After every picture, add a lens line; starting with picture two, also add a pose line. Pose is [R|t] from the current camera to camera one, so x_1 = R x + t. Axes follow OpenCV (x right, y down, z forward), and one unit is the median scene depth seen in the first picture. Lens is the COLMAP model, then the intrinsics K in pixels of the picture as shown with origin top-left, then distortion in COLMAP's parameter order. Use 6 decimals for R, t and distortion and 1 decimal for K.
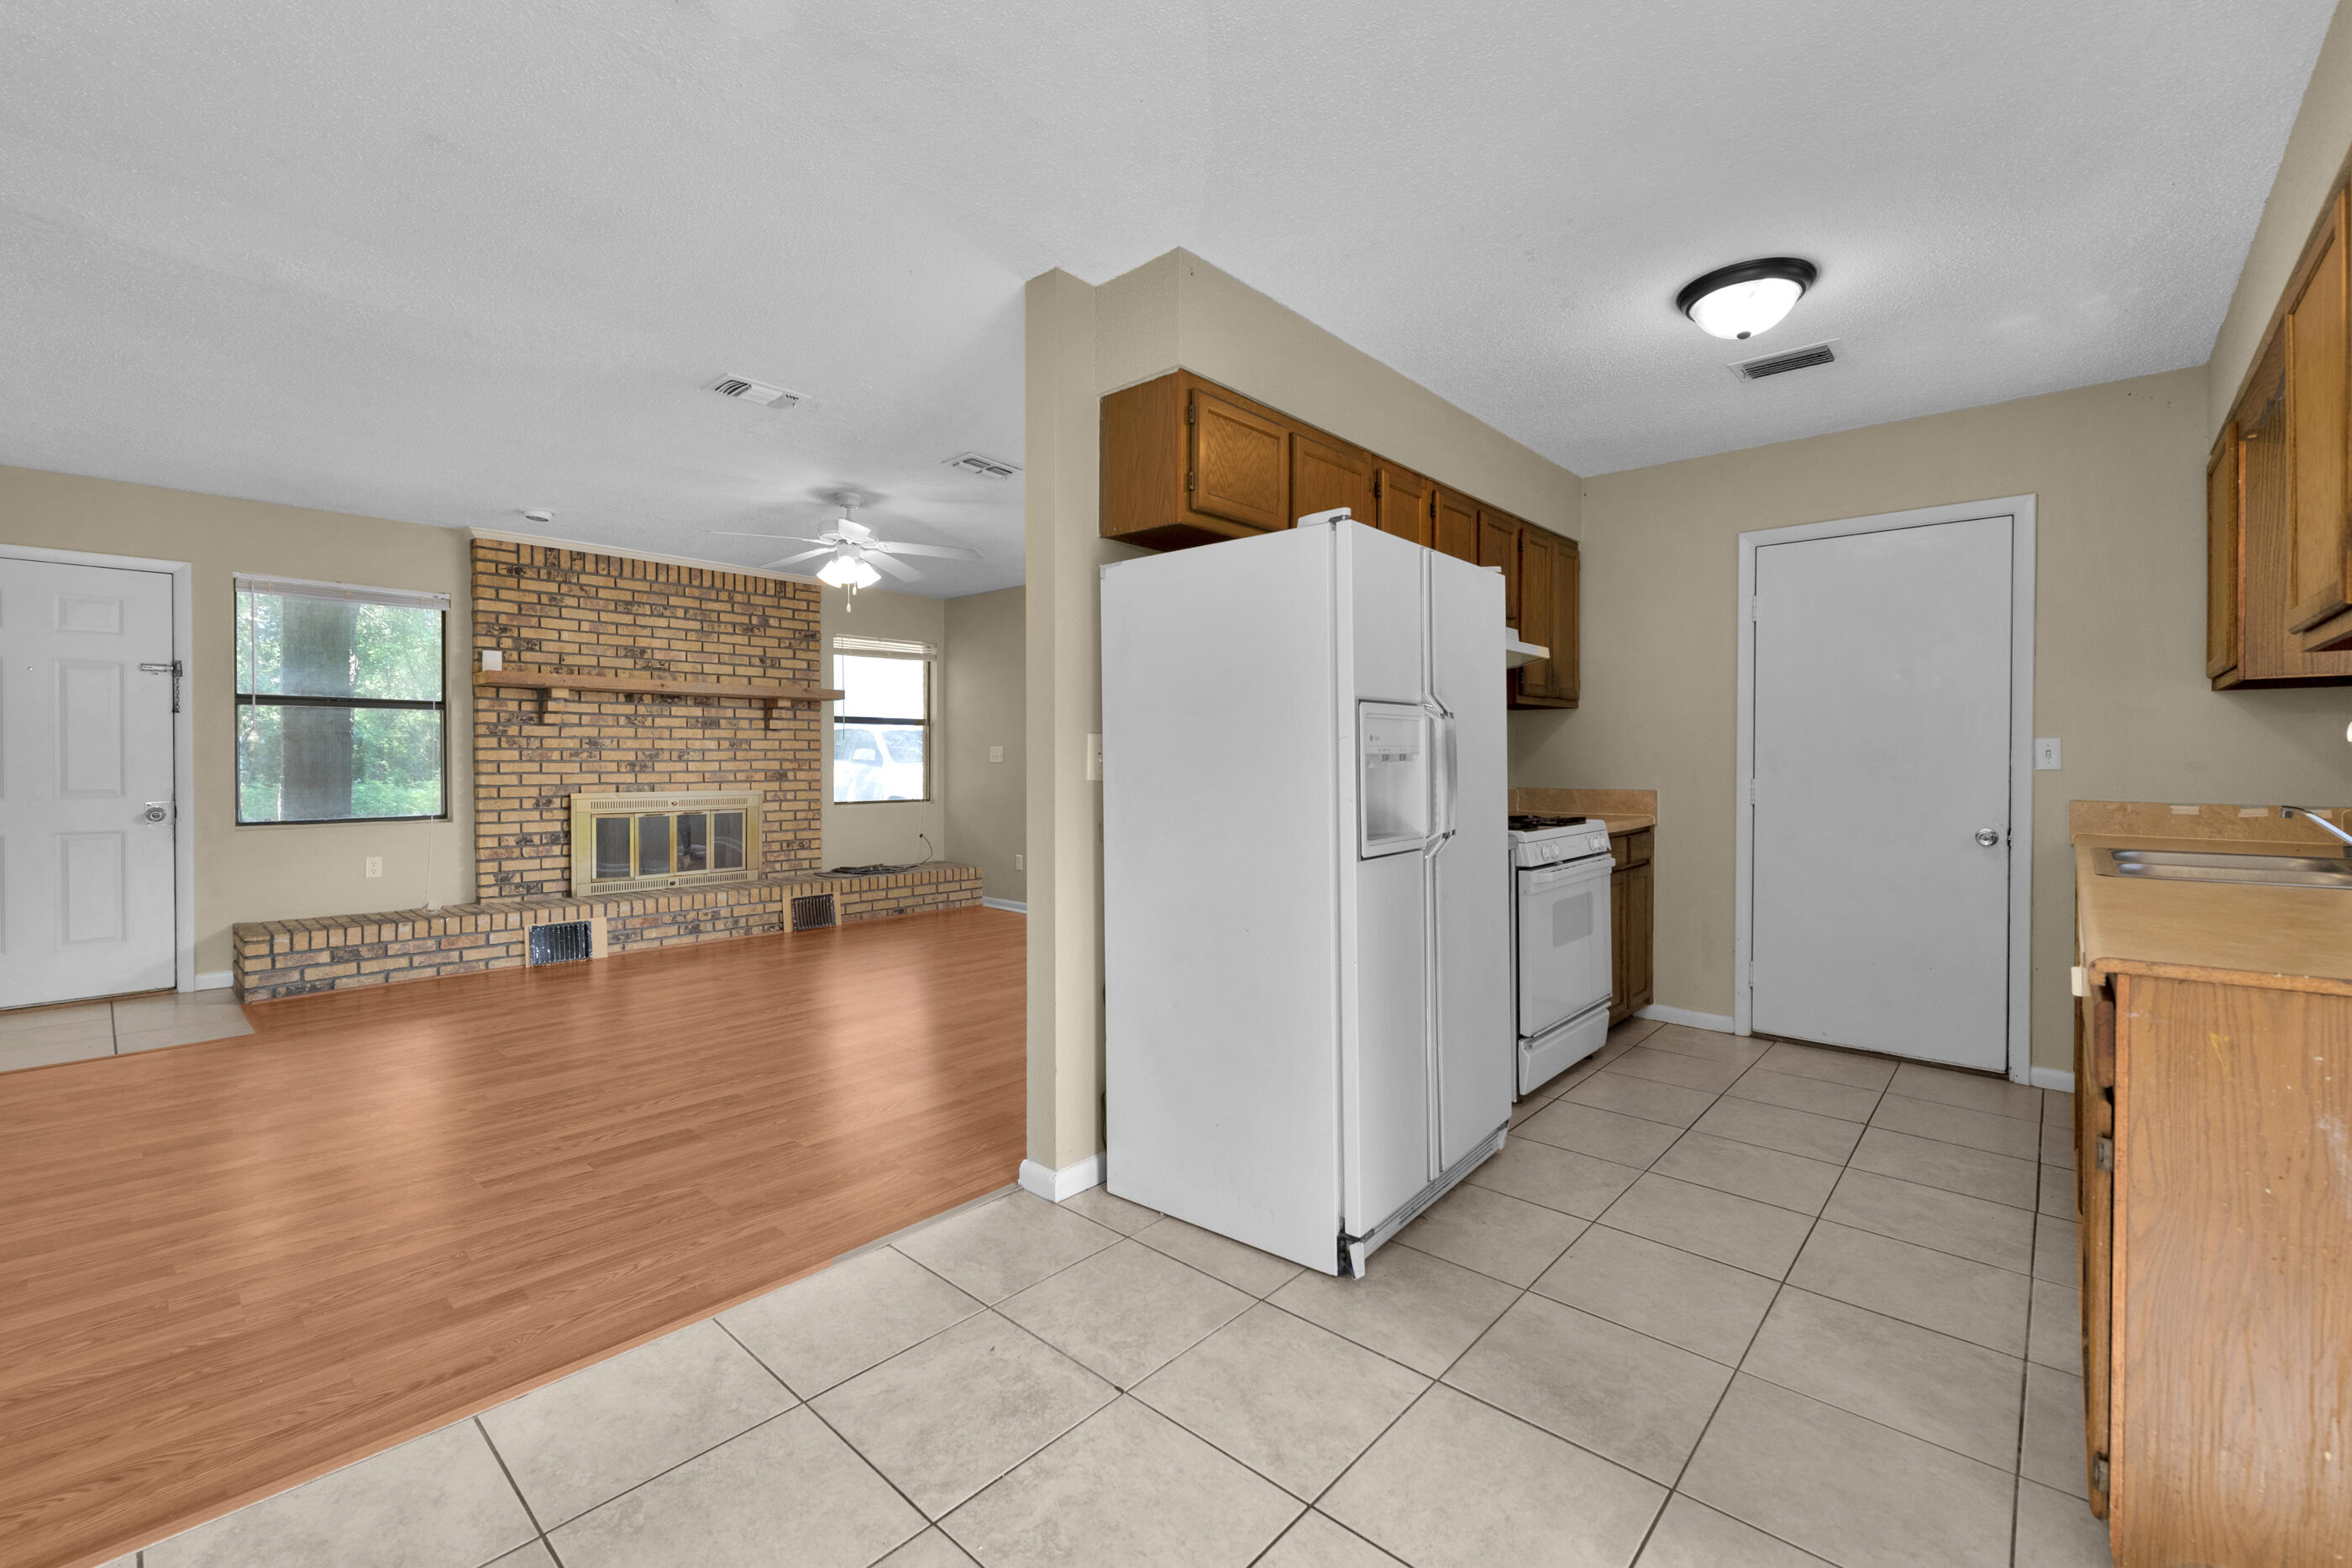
lens RADIAL K [[985.3, 0, 1153.2], [0, 985.3, 768.5], [0, 0, 1]] dist [0.001663, -0.004534]
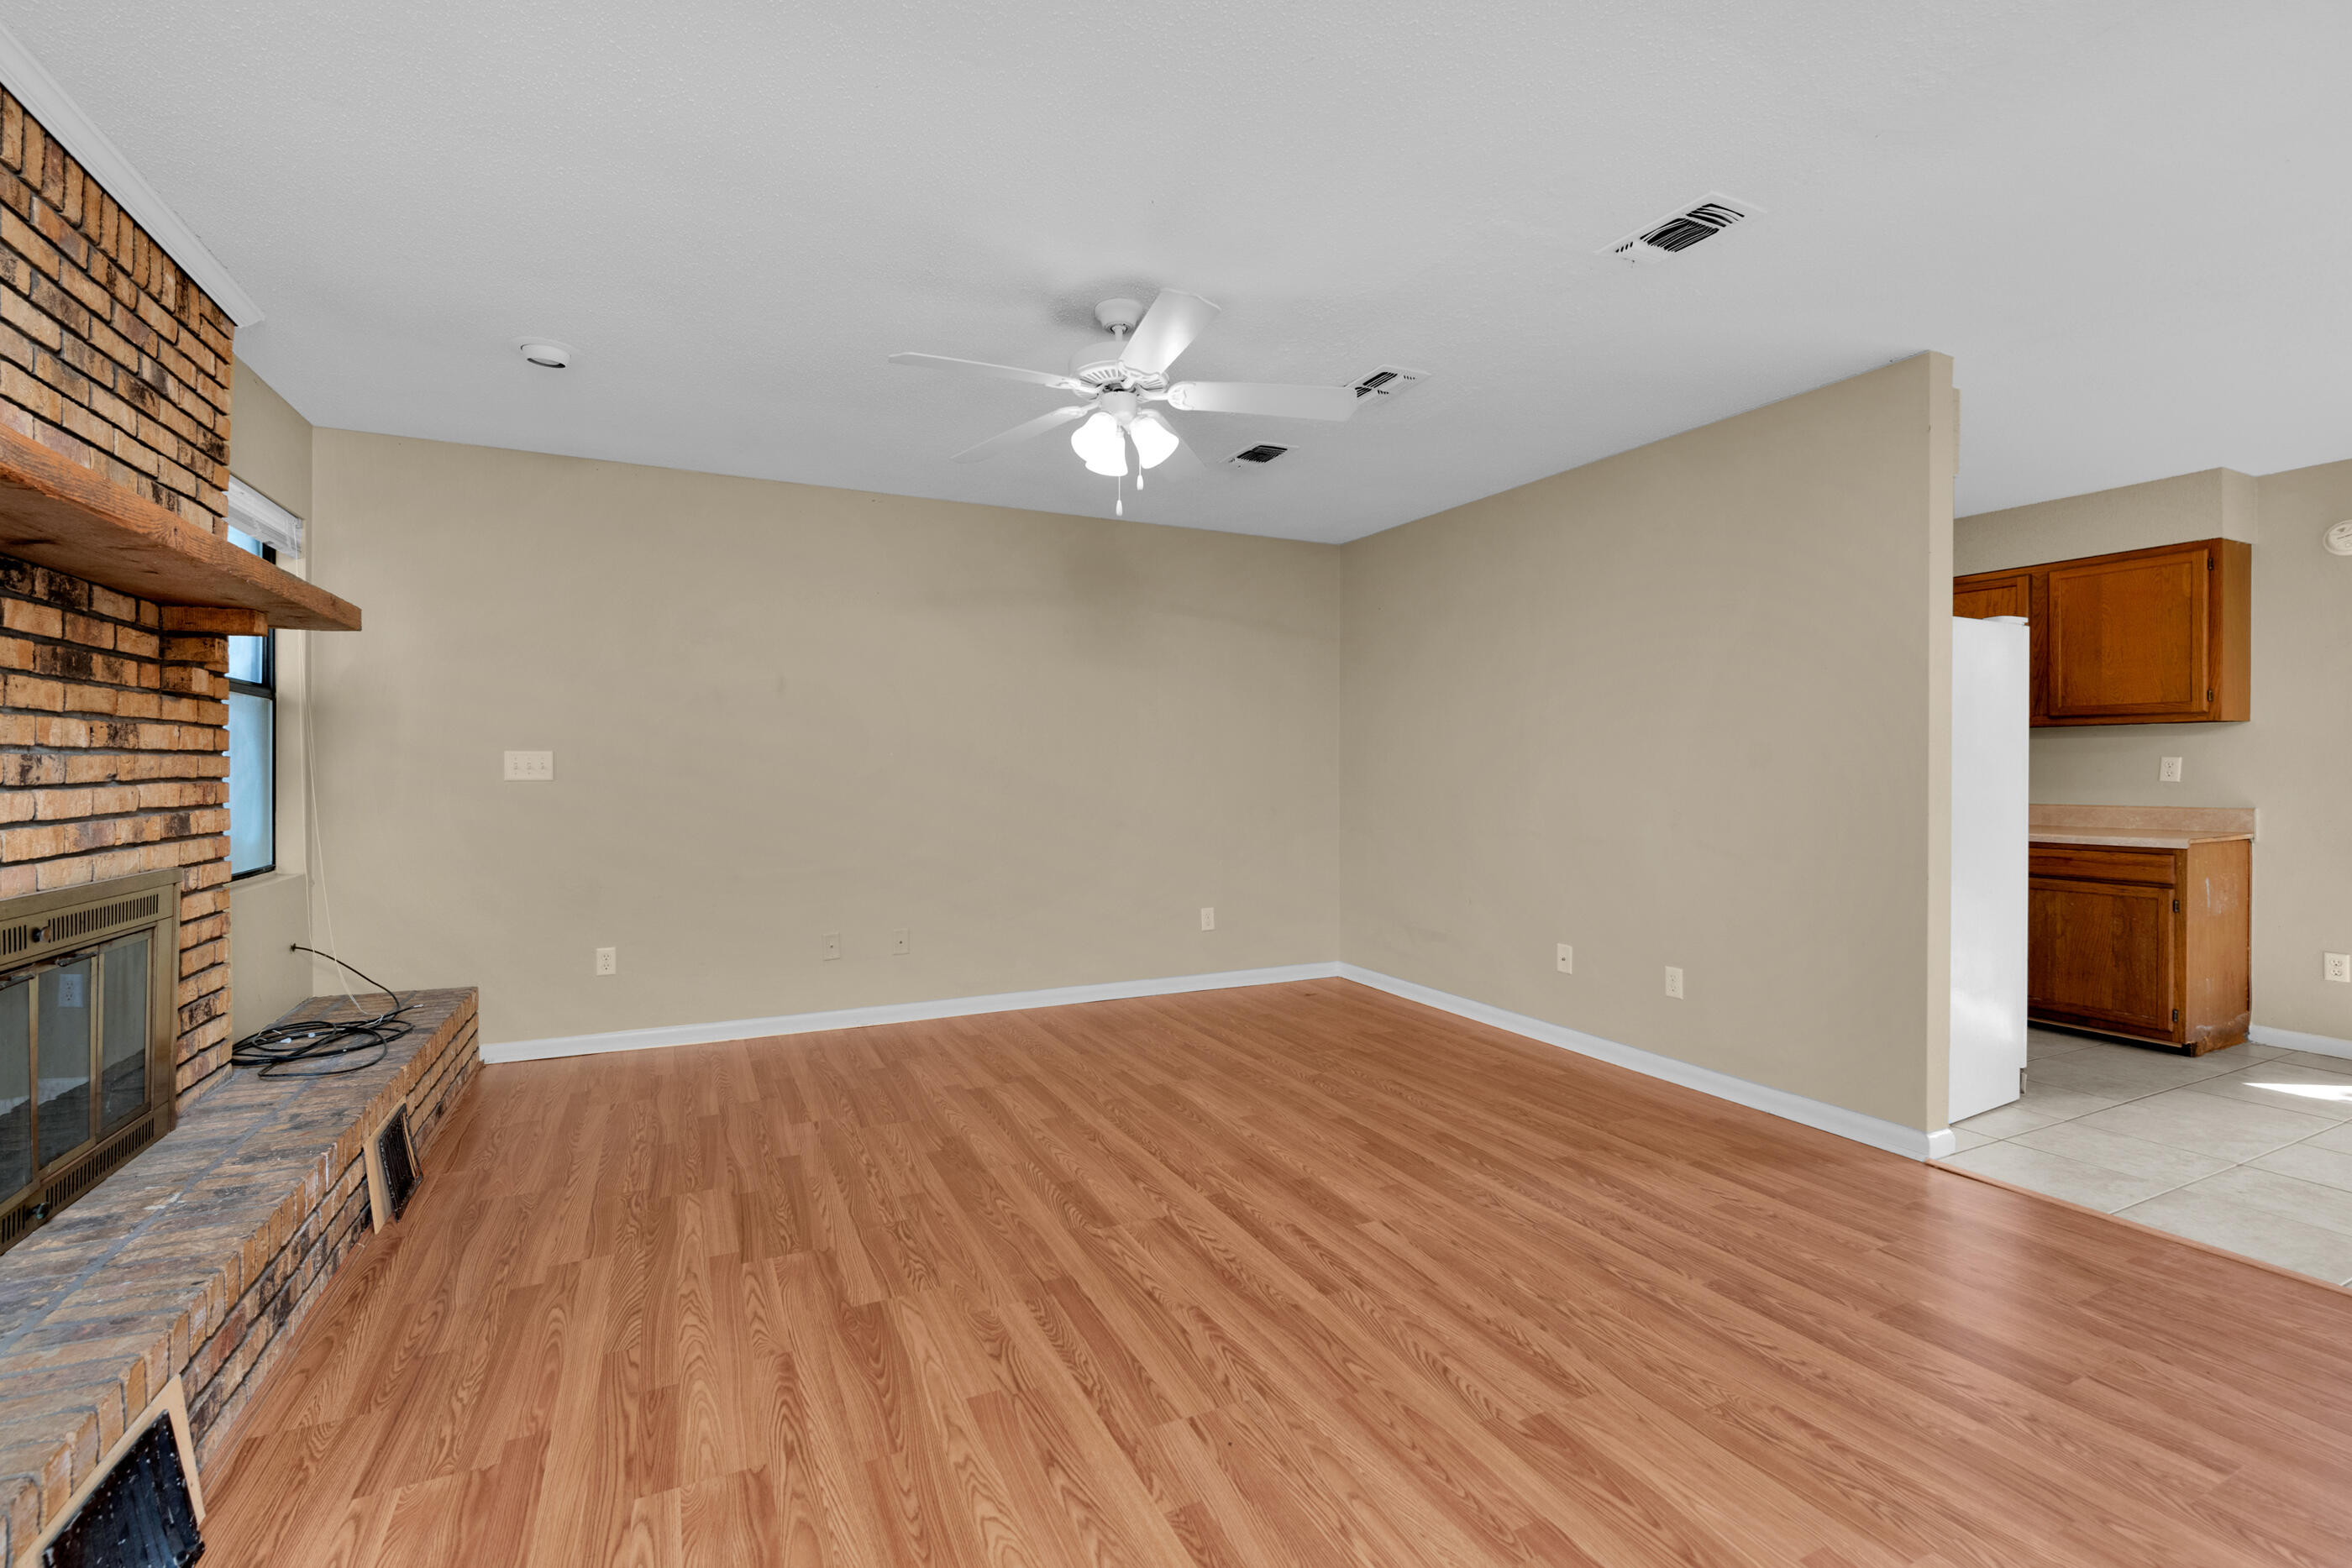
lens RADIAL K [[985.3, 0, 1200.4], [0, 985.3, 768.1], [0, 0, 1]] dist [0.001663, -0.004534]
pose [[0.370101, -0.000731, 0.928991, -0.893654], [0.009470, 0.999951, -0.002985, -0.013388], [-0.928943, 0.009902, 0.370090, 0.820968]]
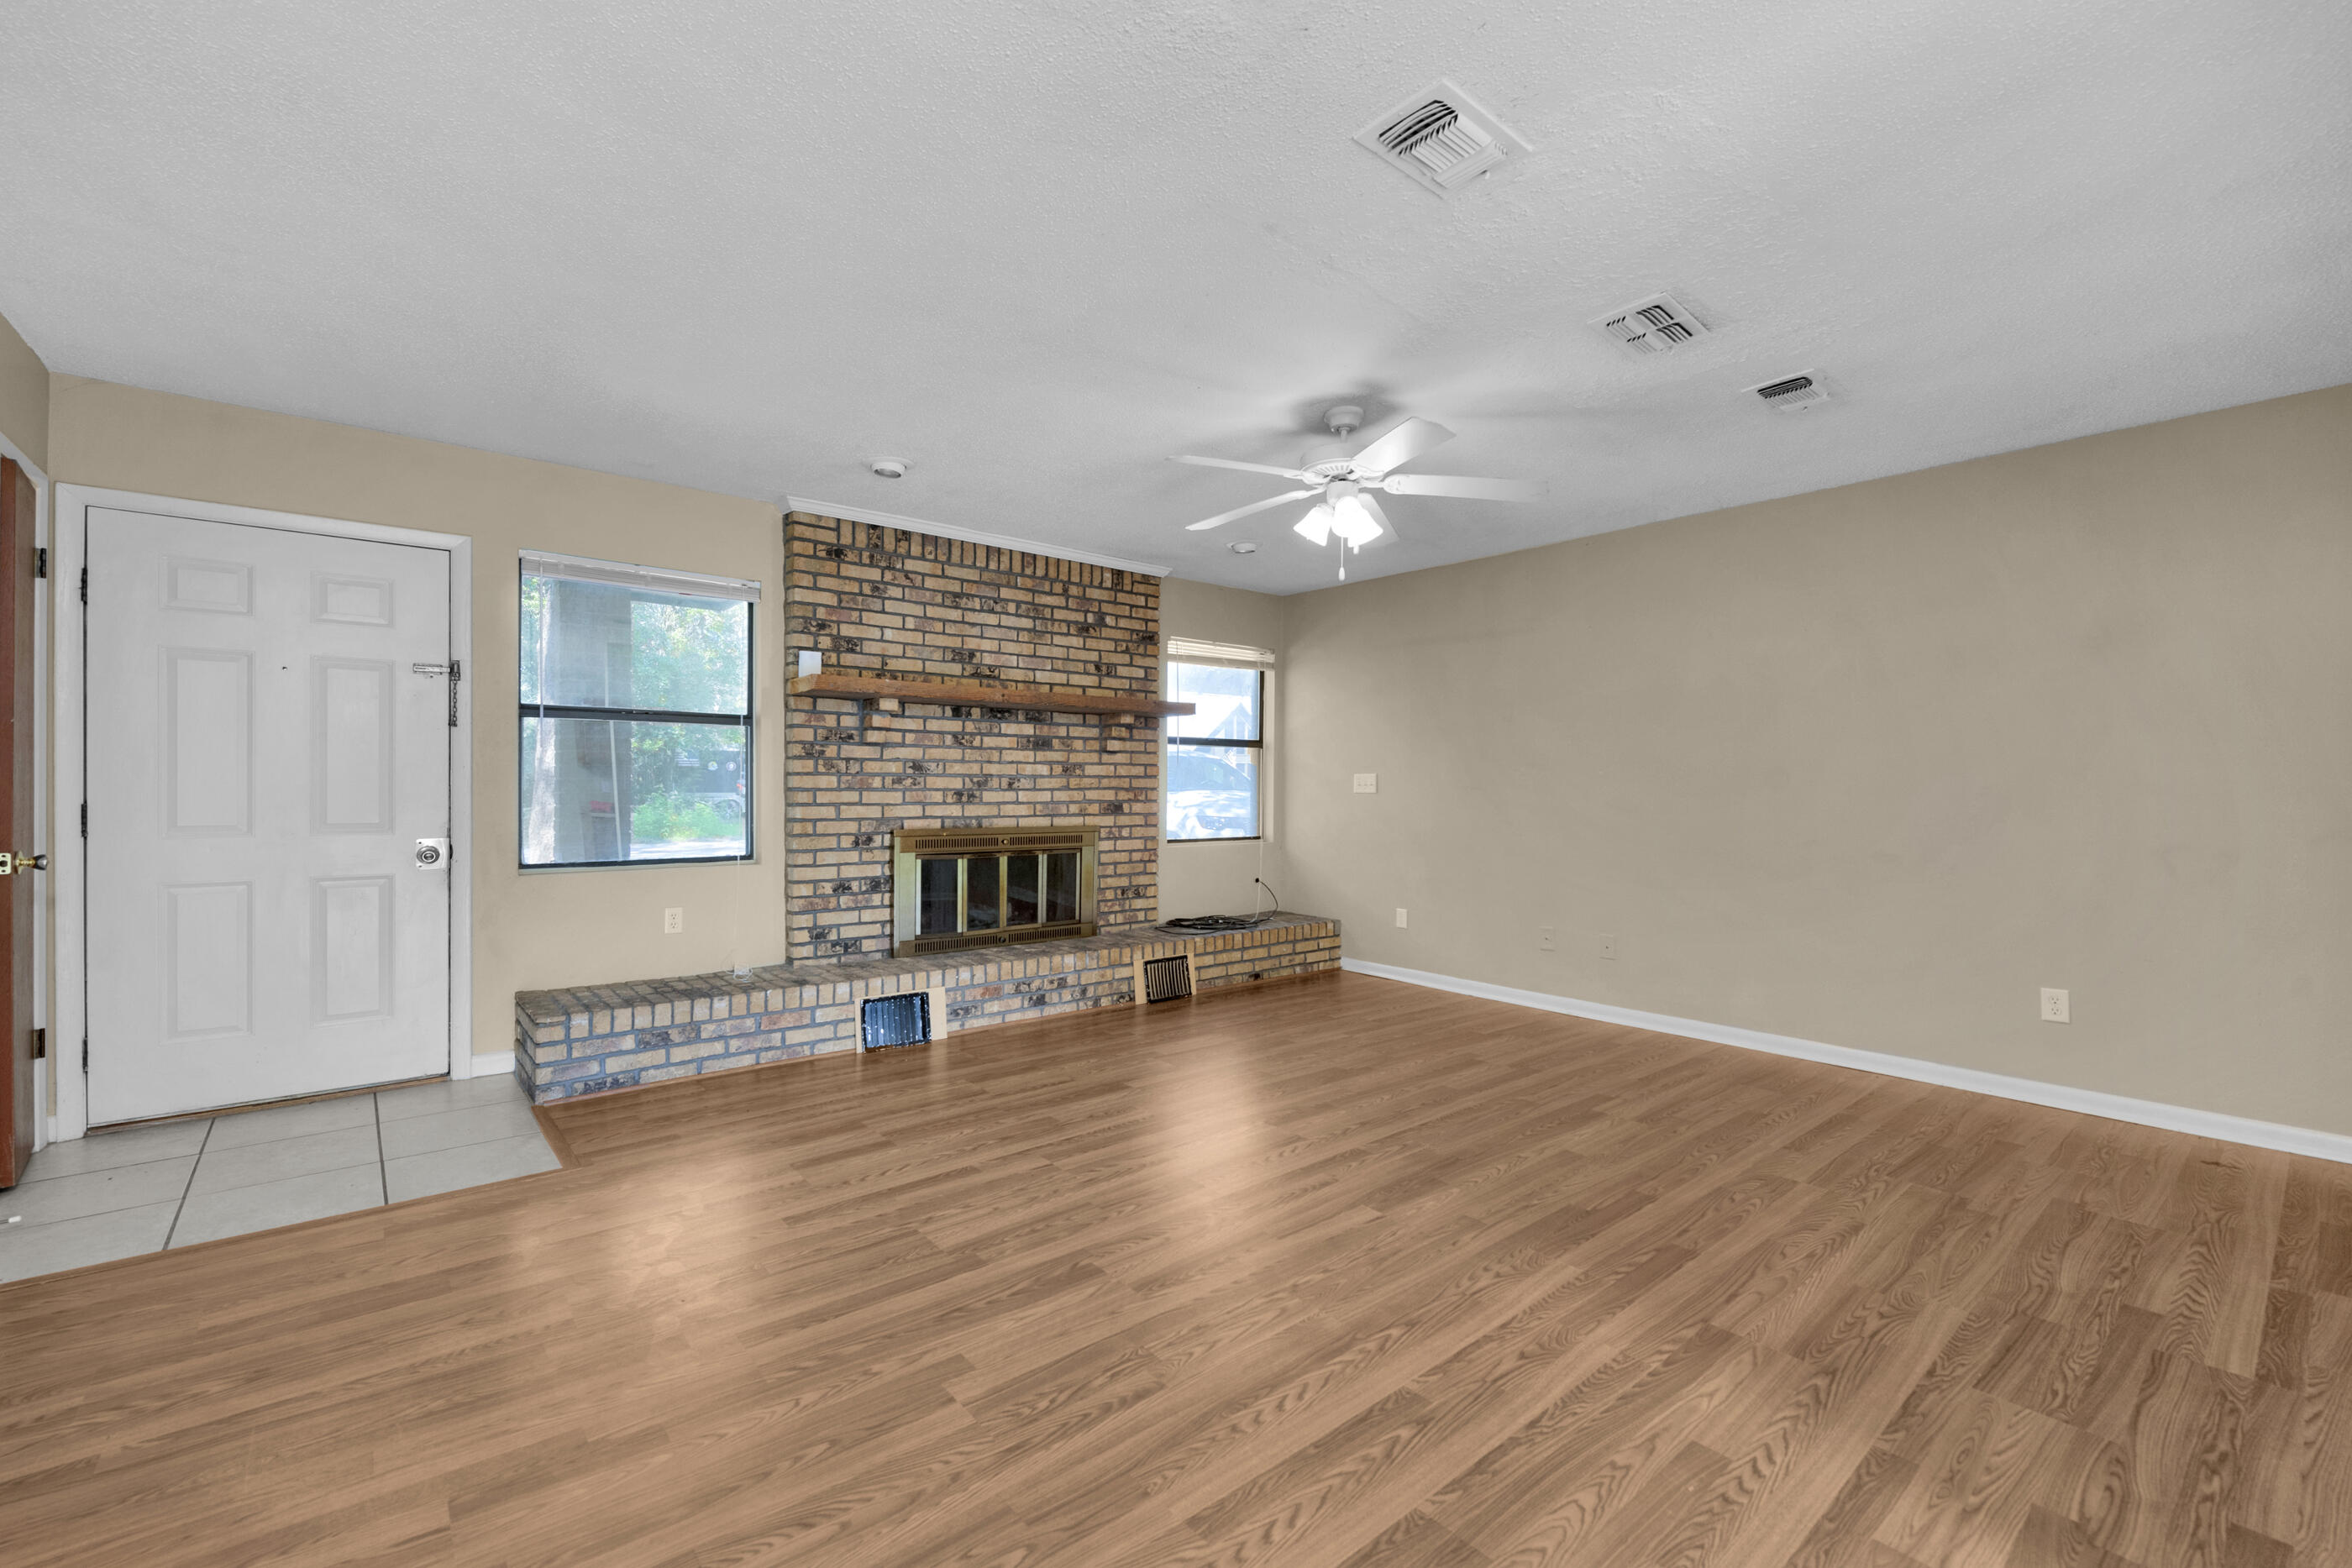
lens RADIAL K [[985.3, 0, 1211.8], [0, 985.3, 791.5], [0, 0, 1]] dist [0.001663, -0.004534]
pose [[0.994648, 0.005582, -0.103171, -0.365781], [-0.006160, 0.999967, -0.005284, -0.004450], [0.103138, 0.005891, 0.994650, 0.329342]]
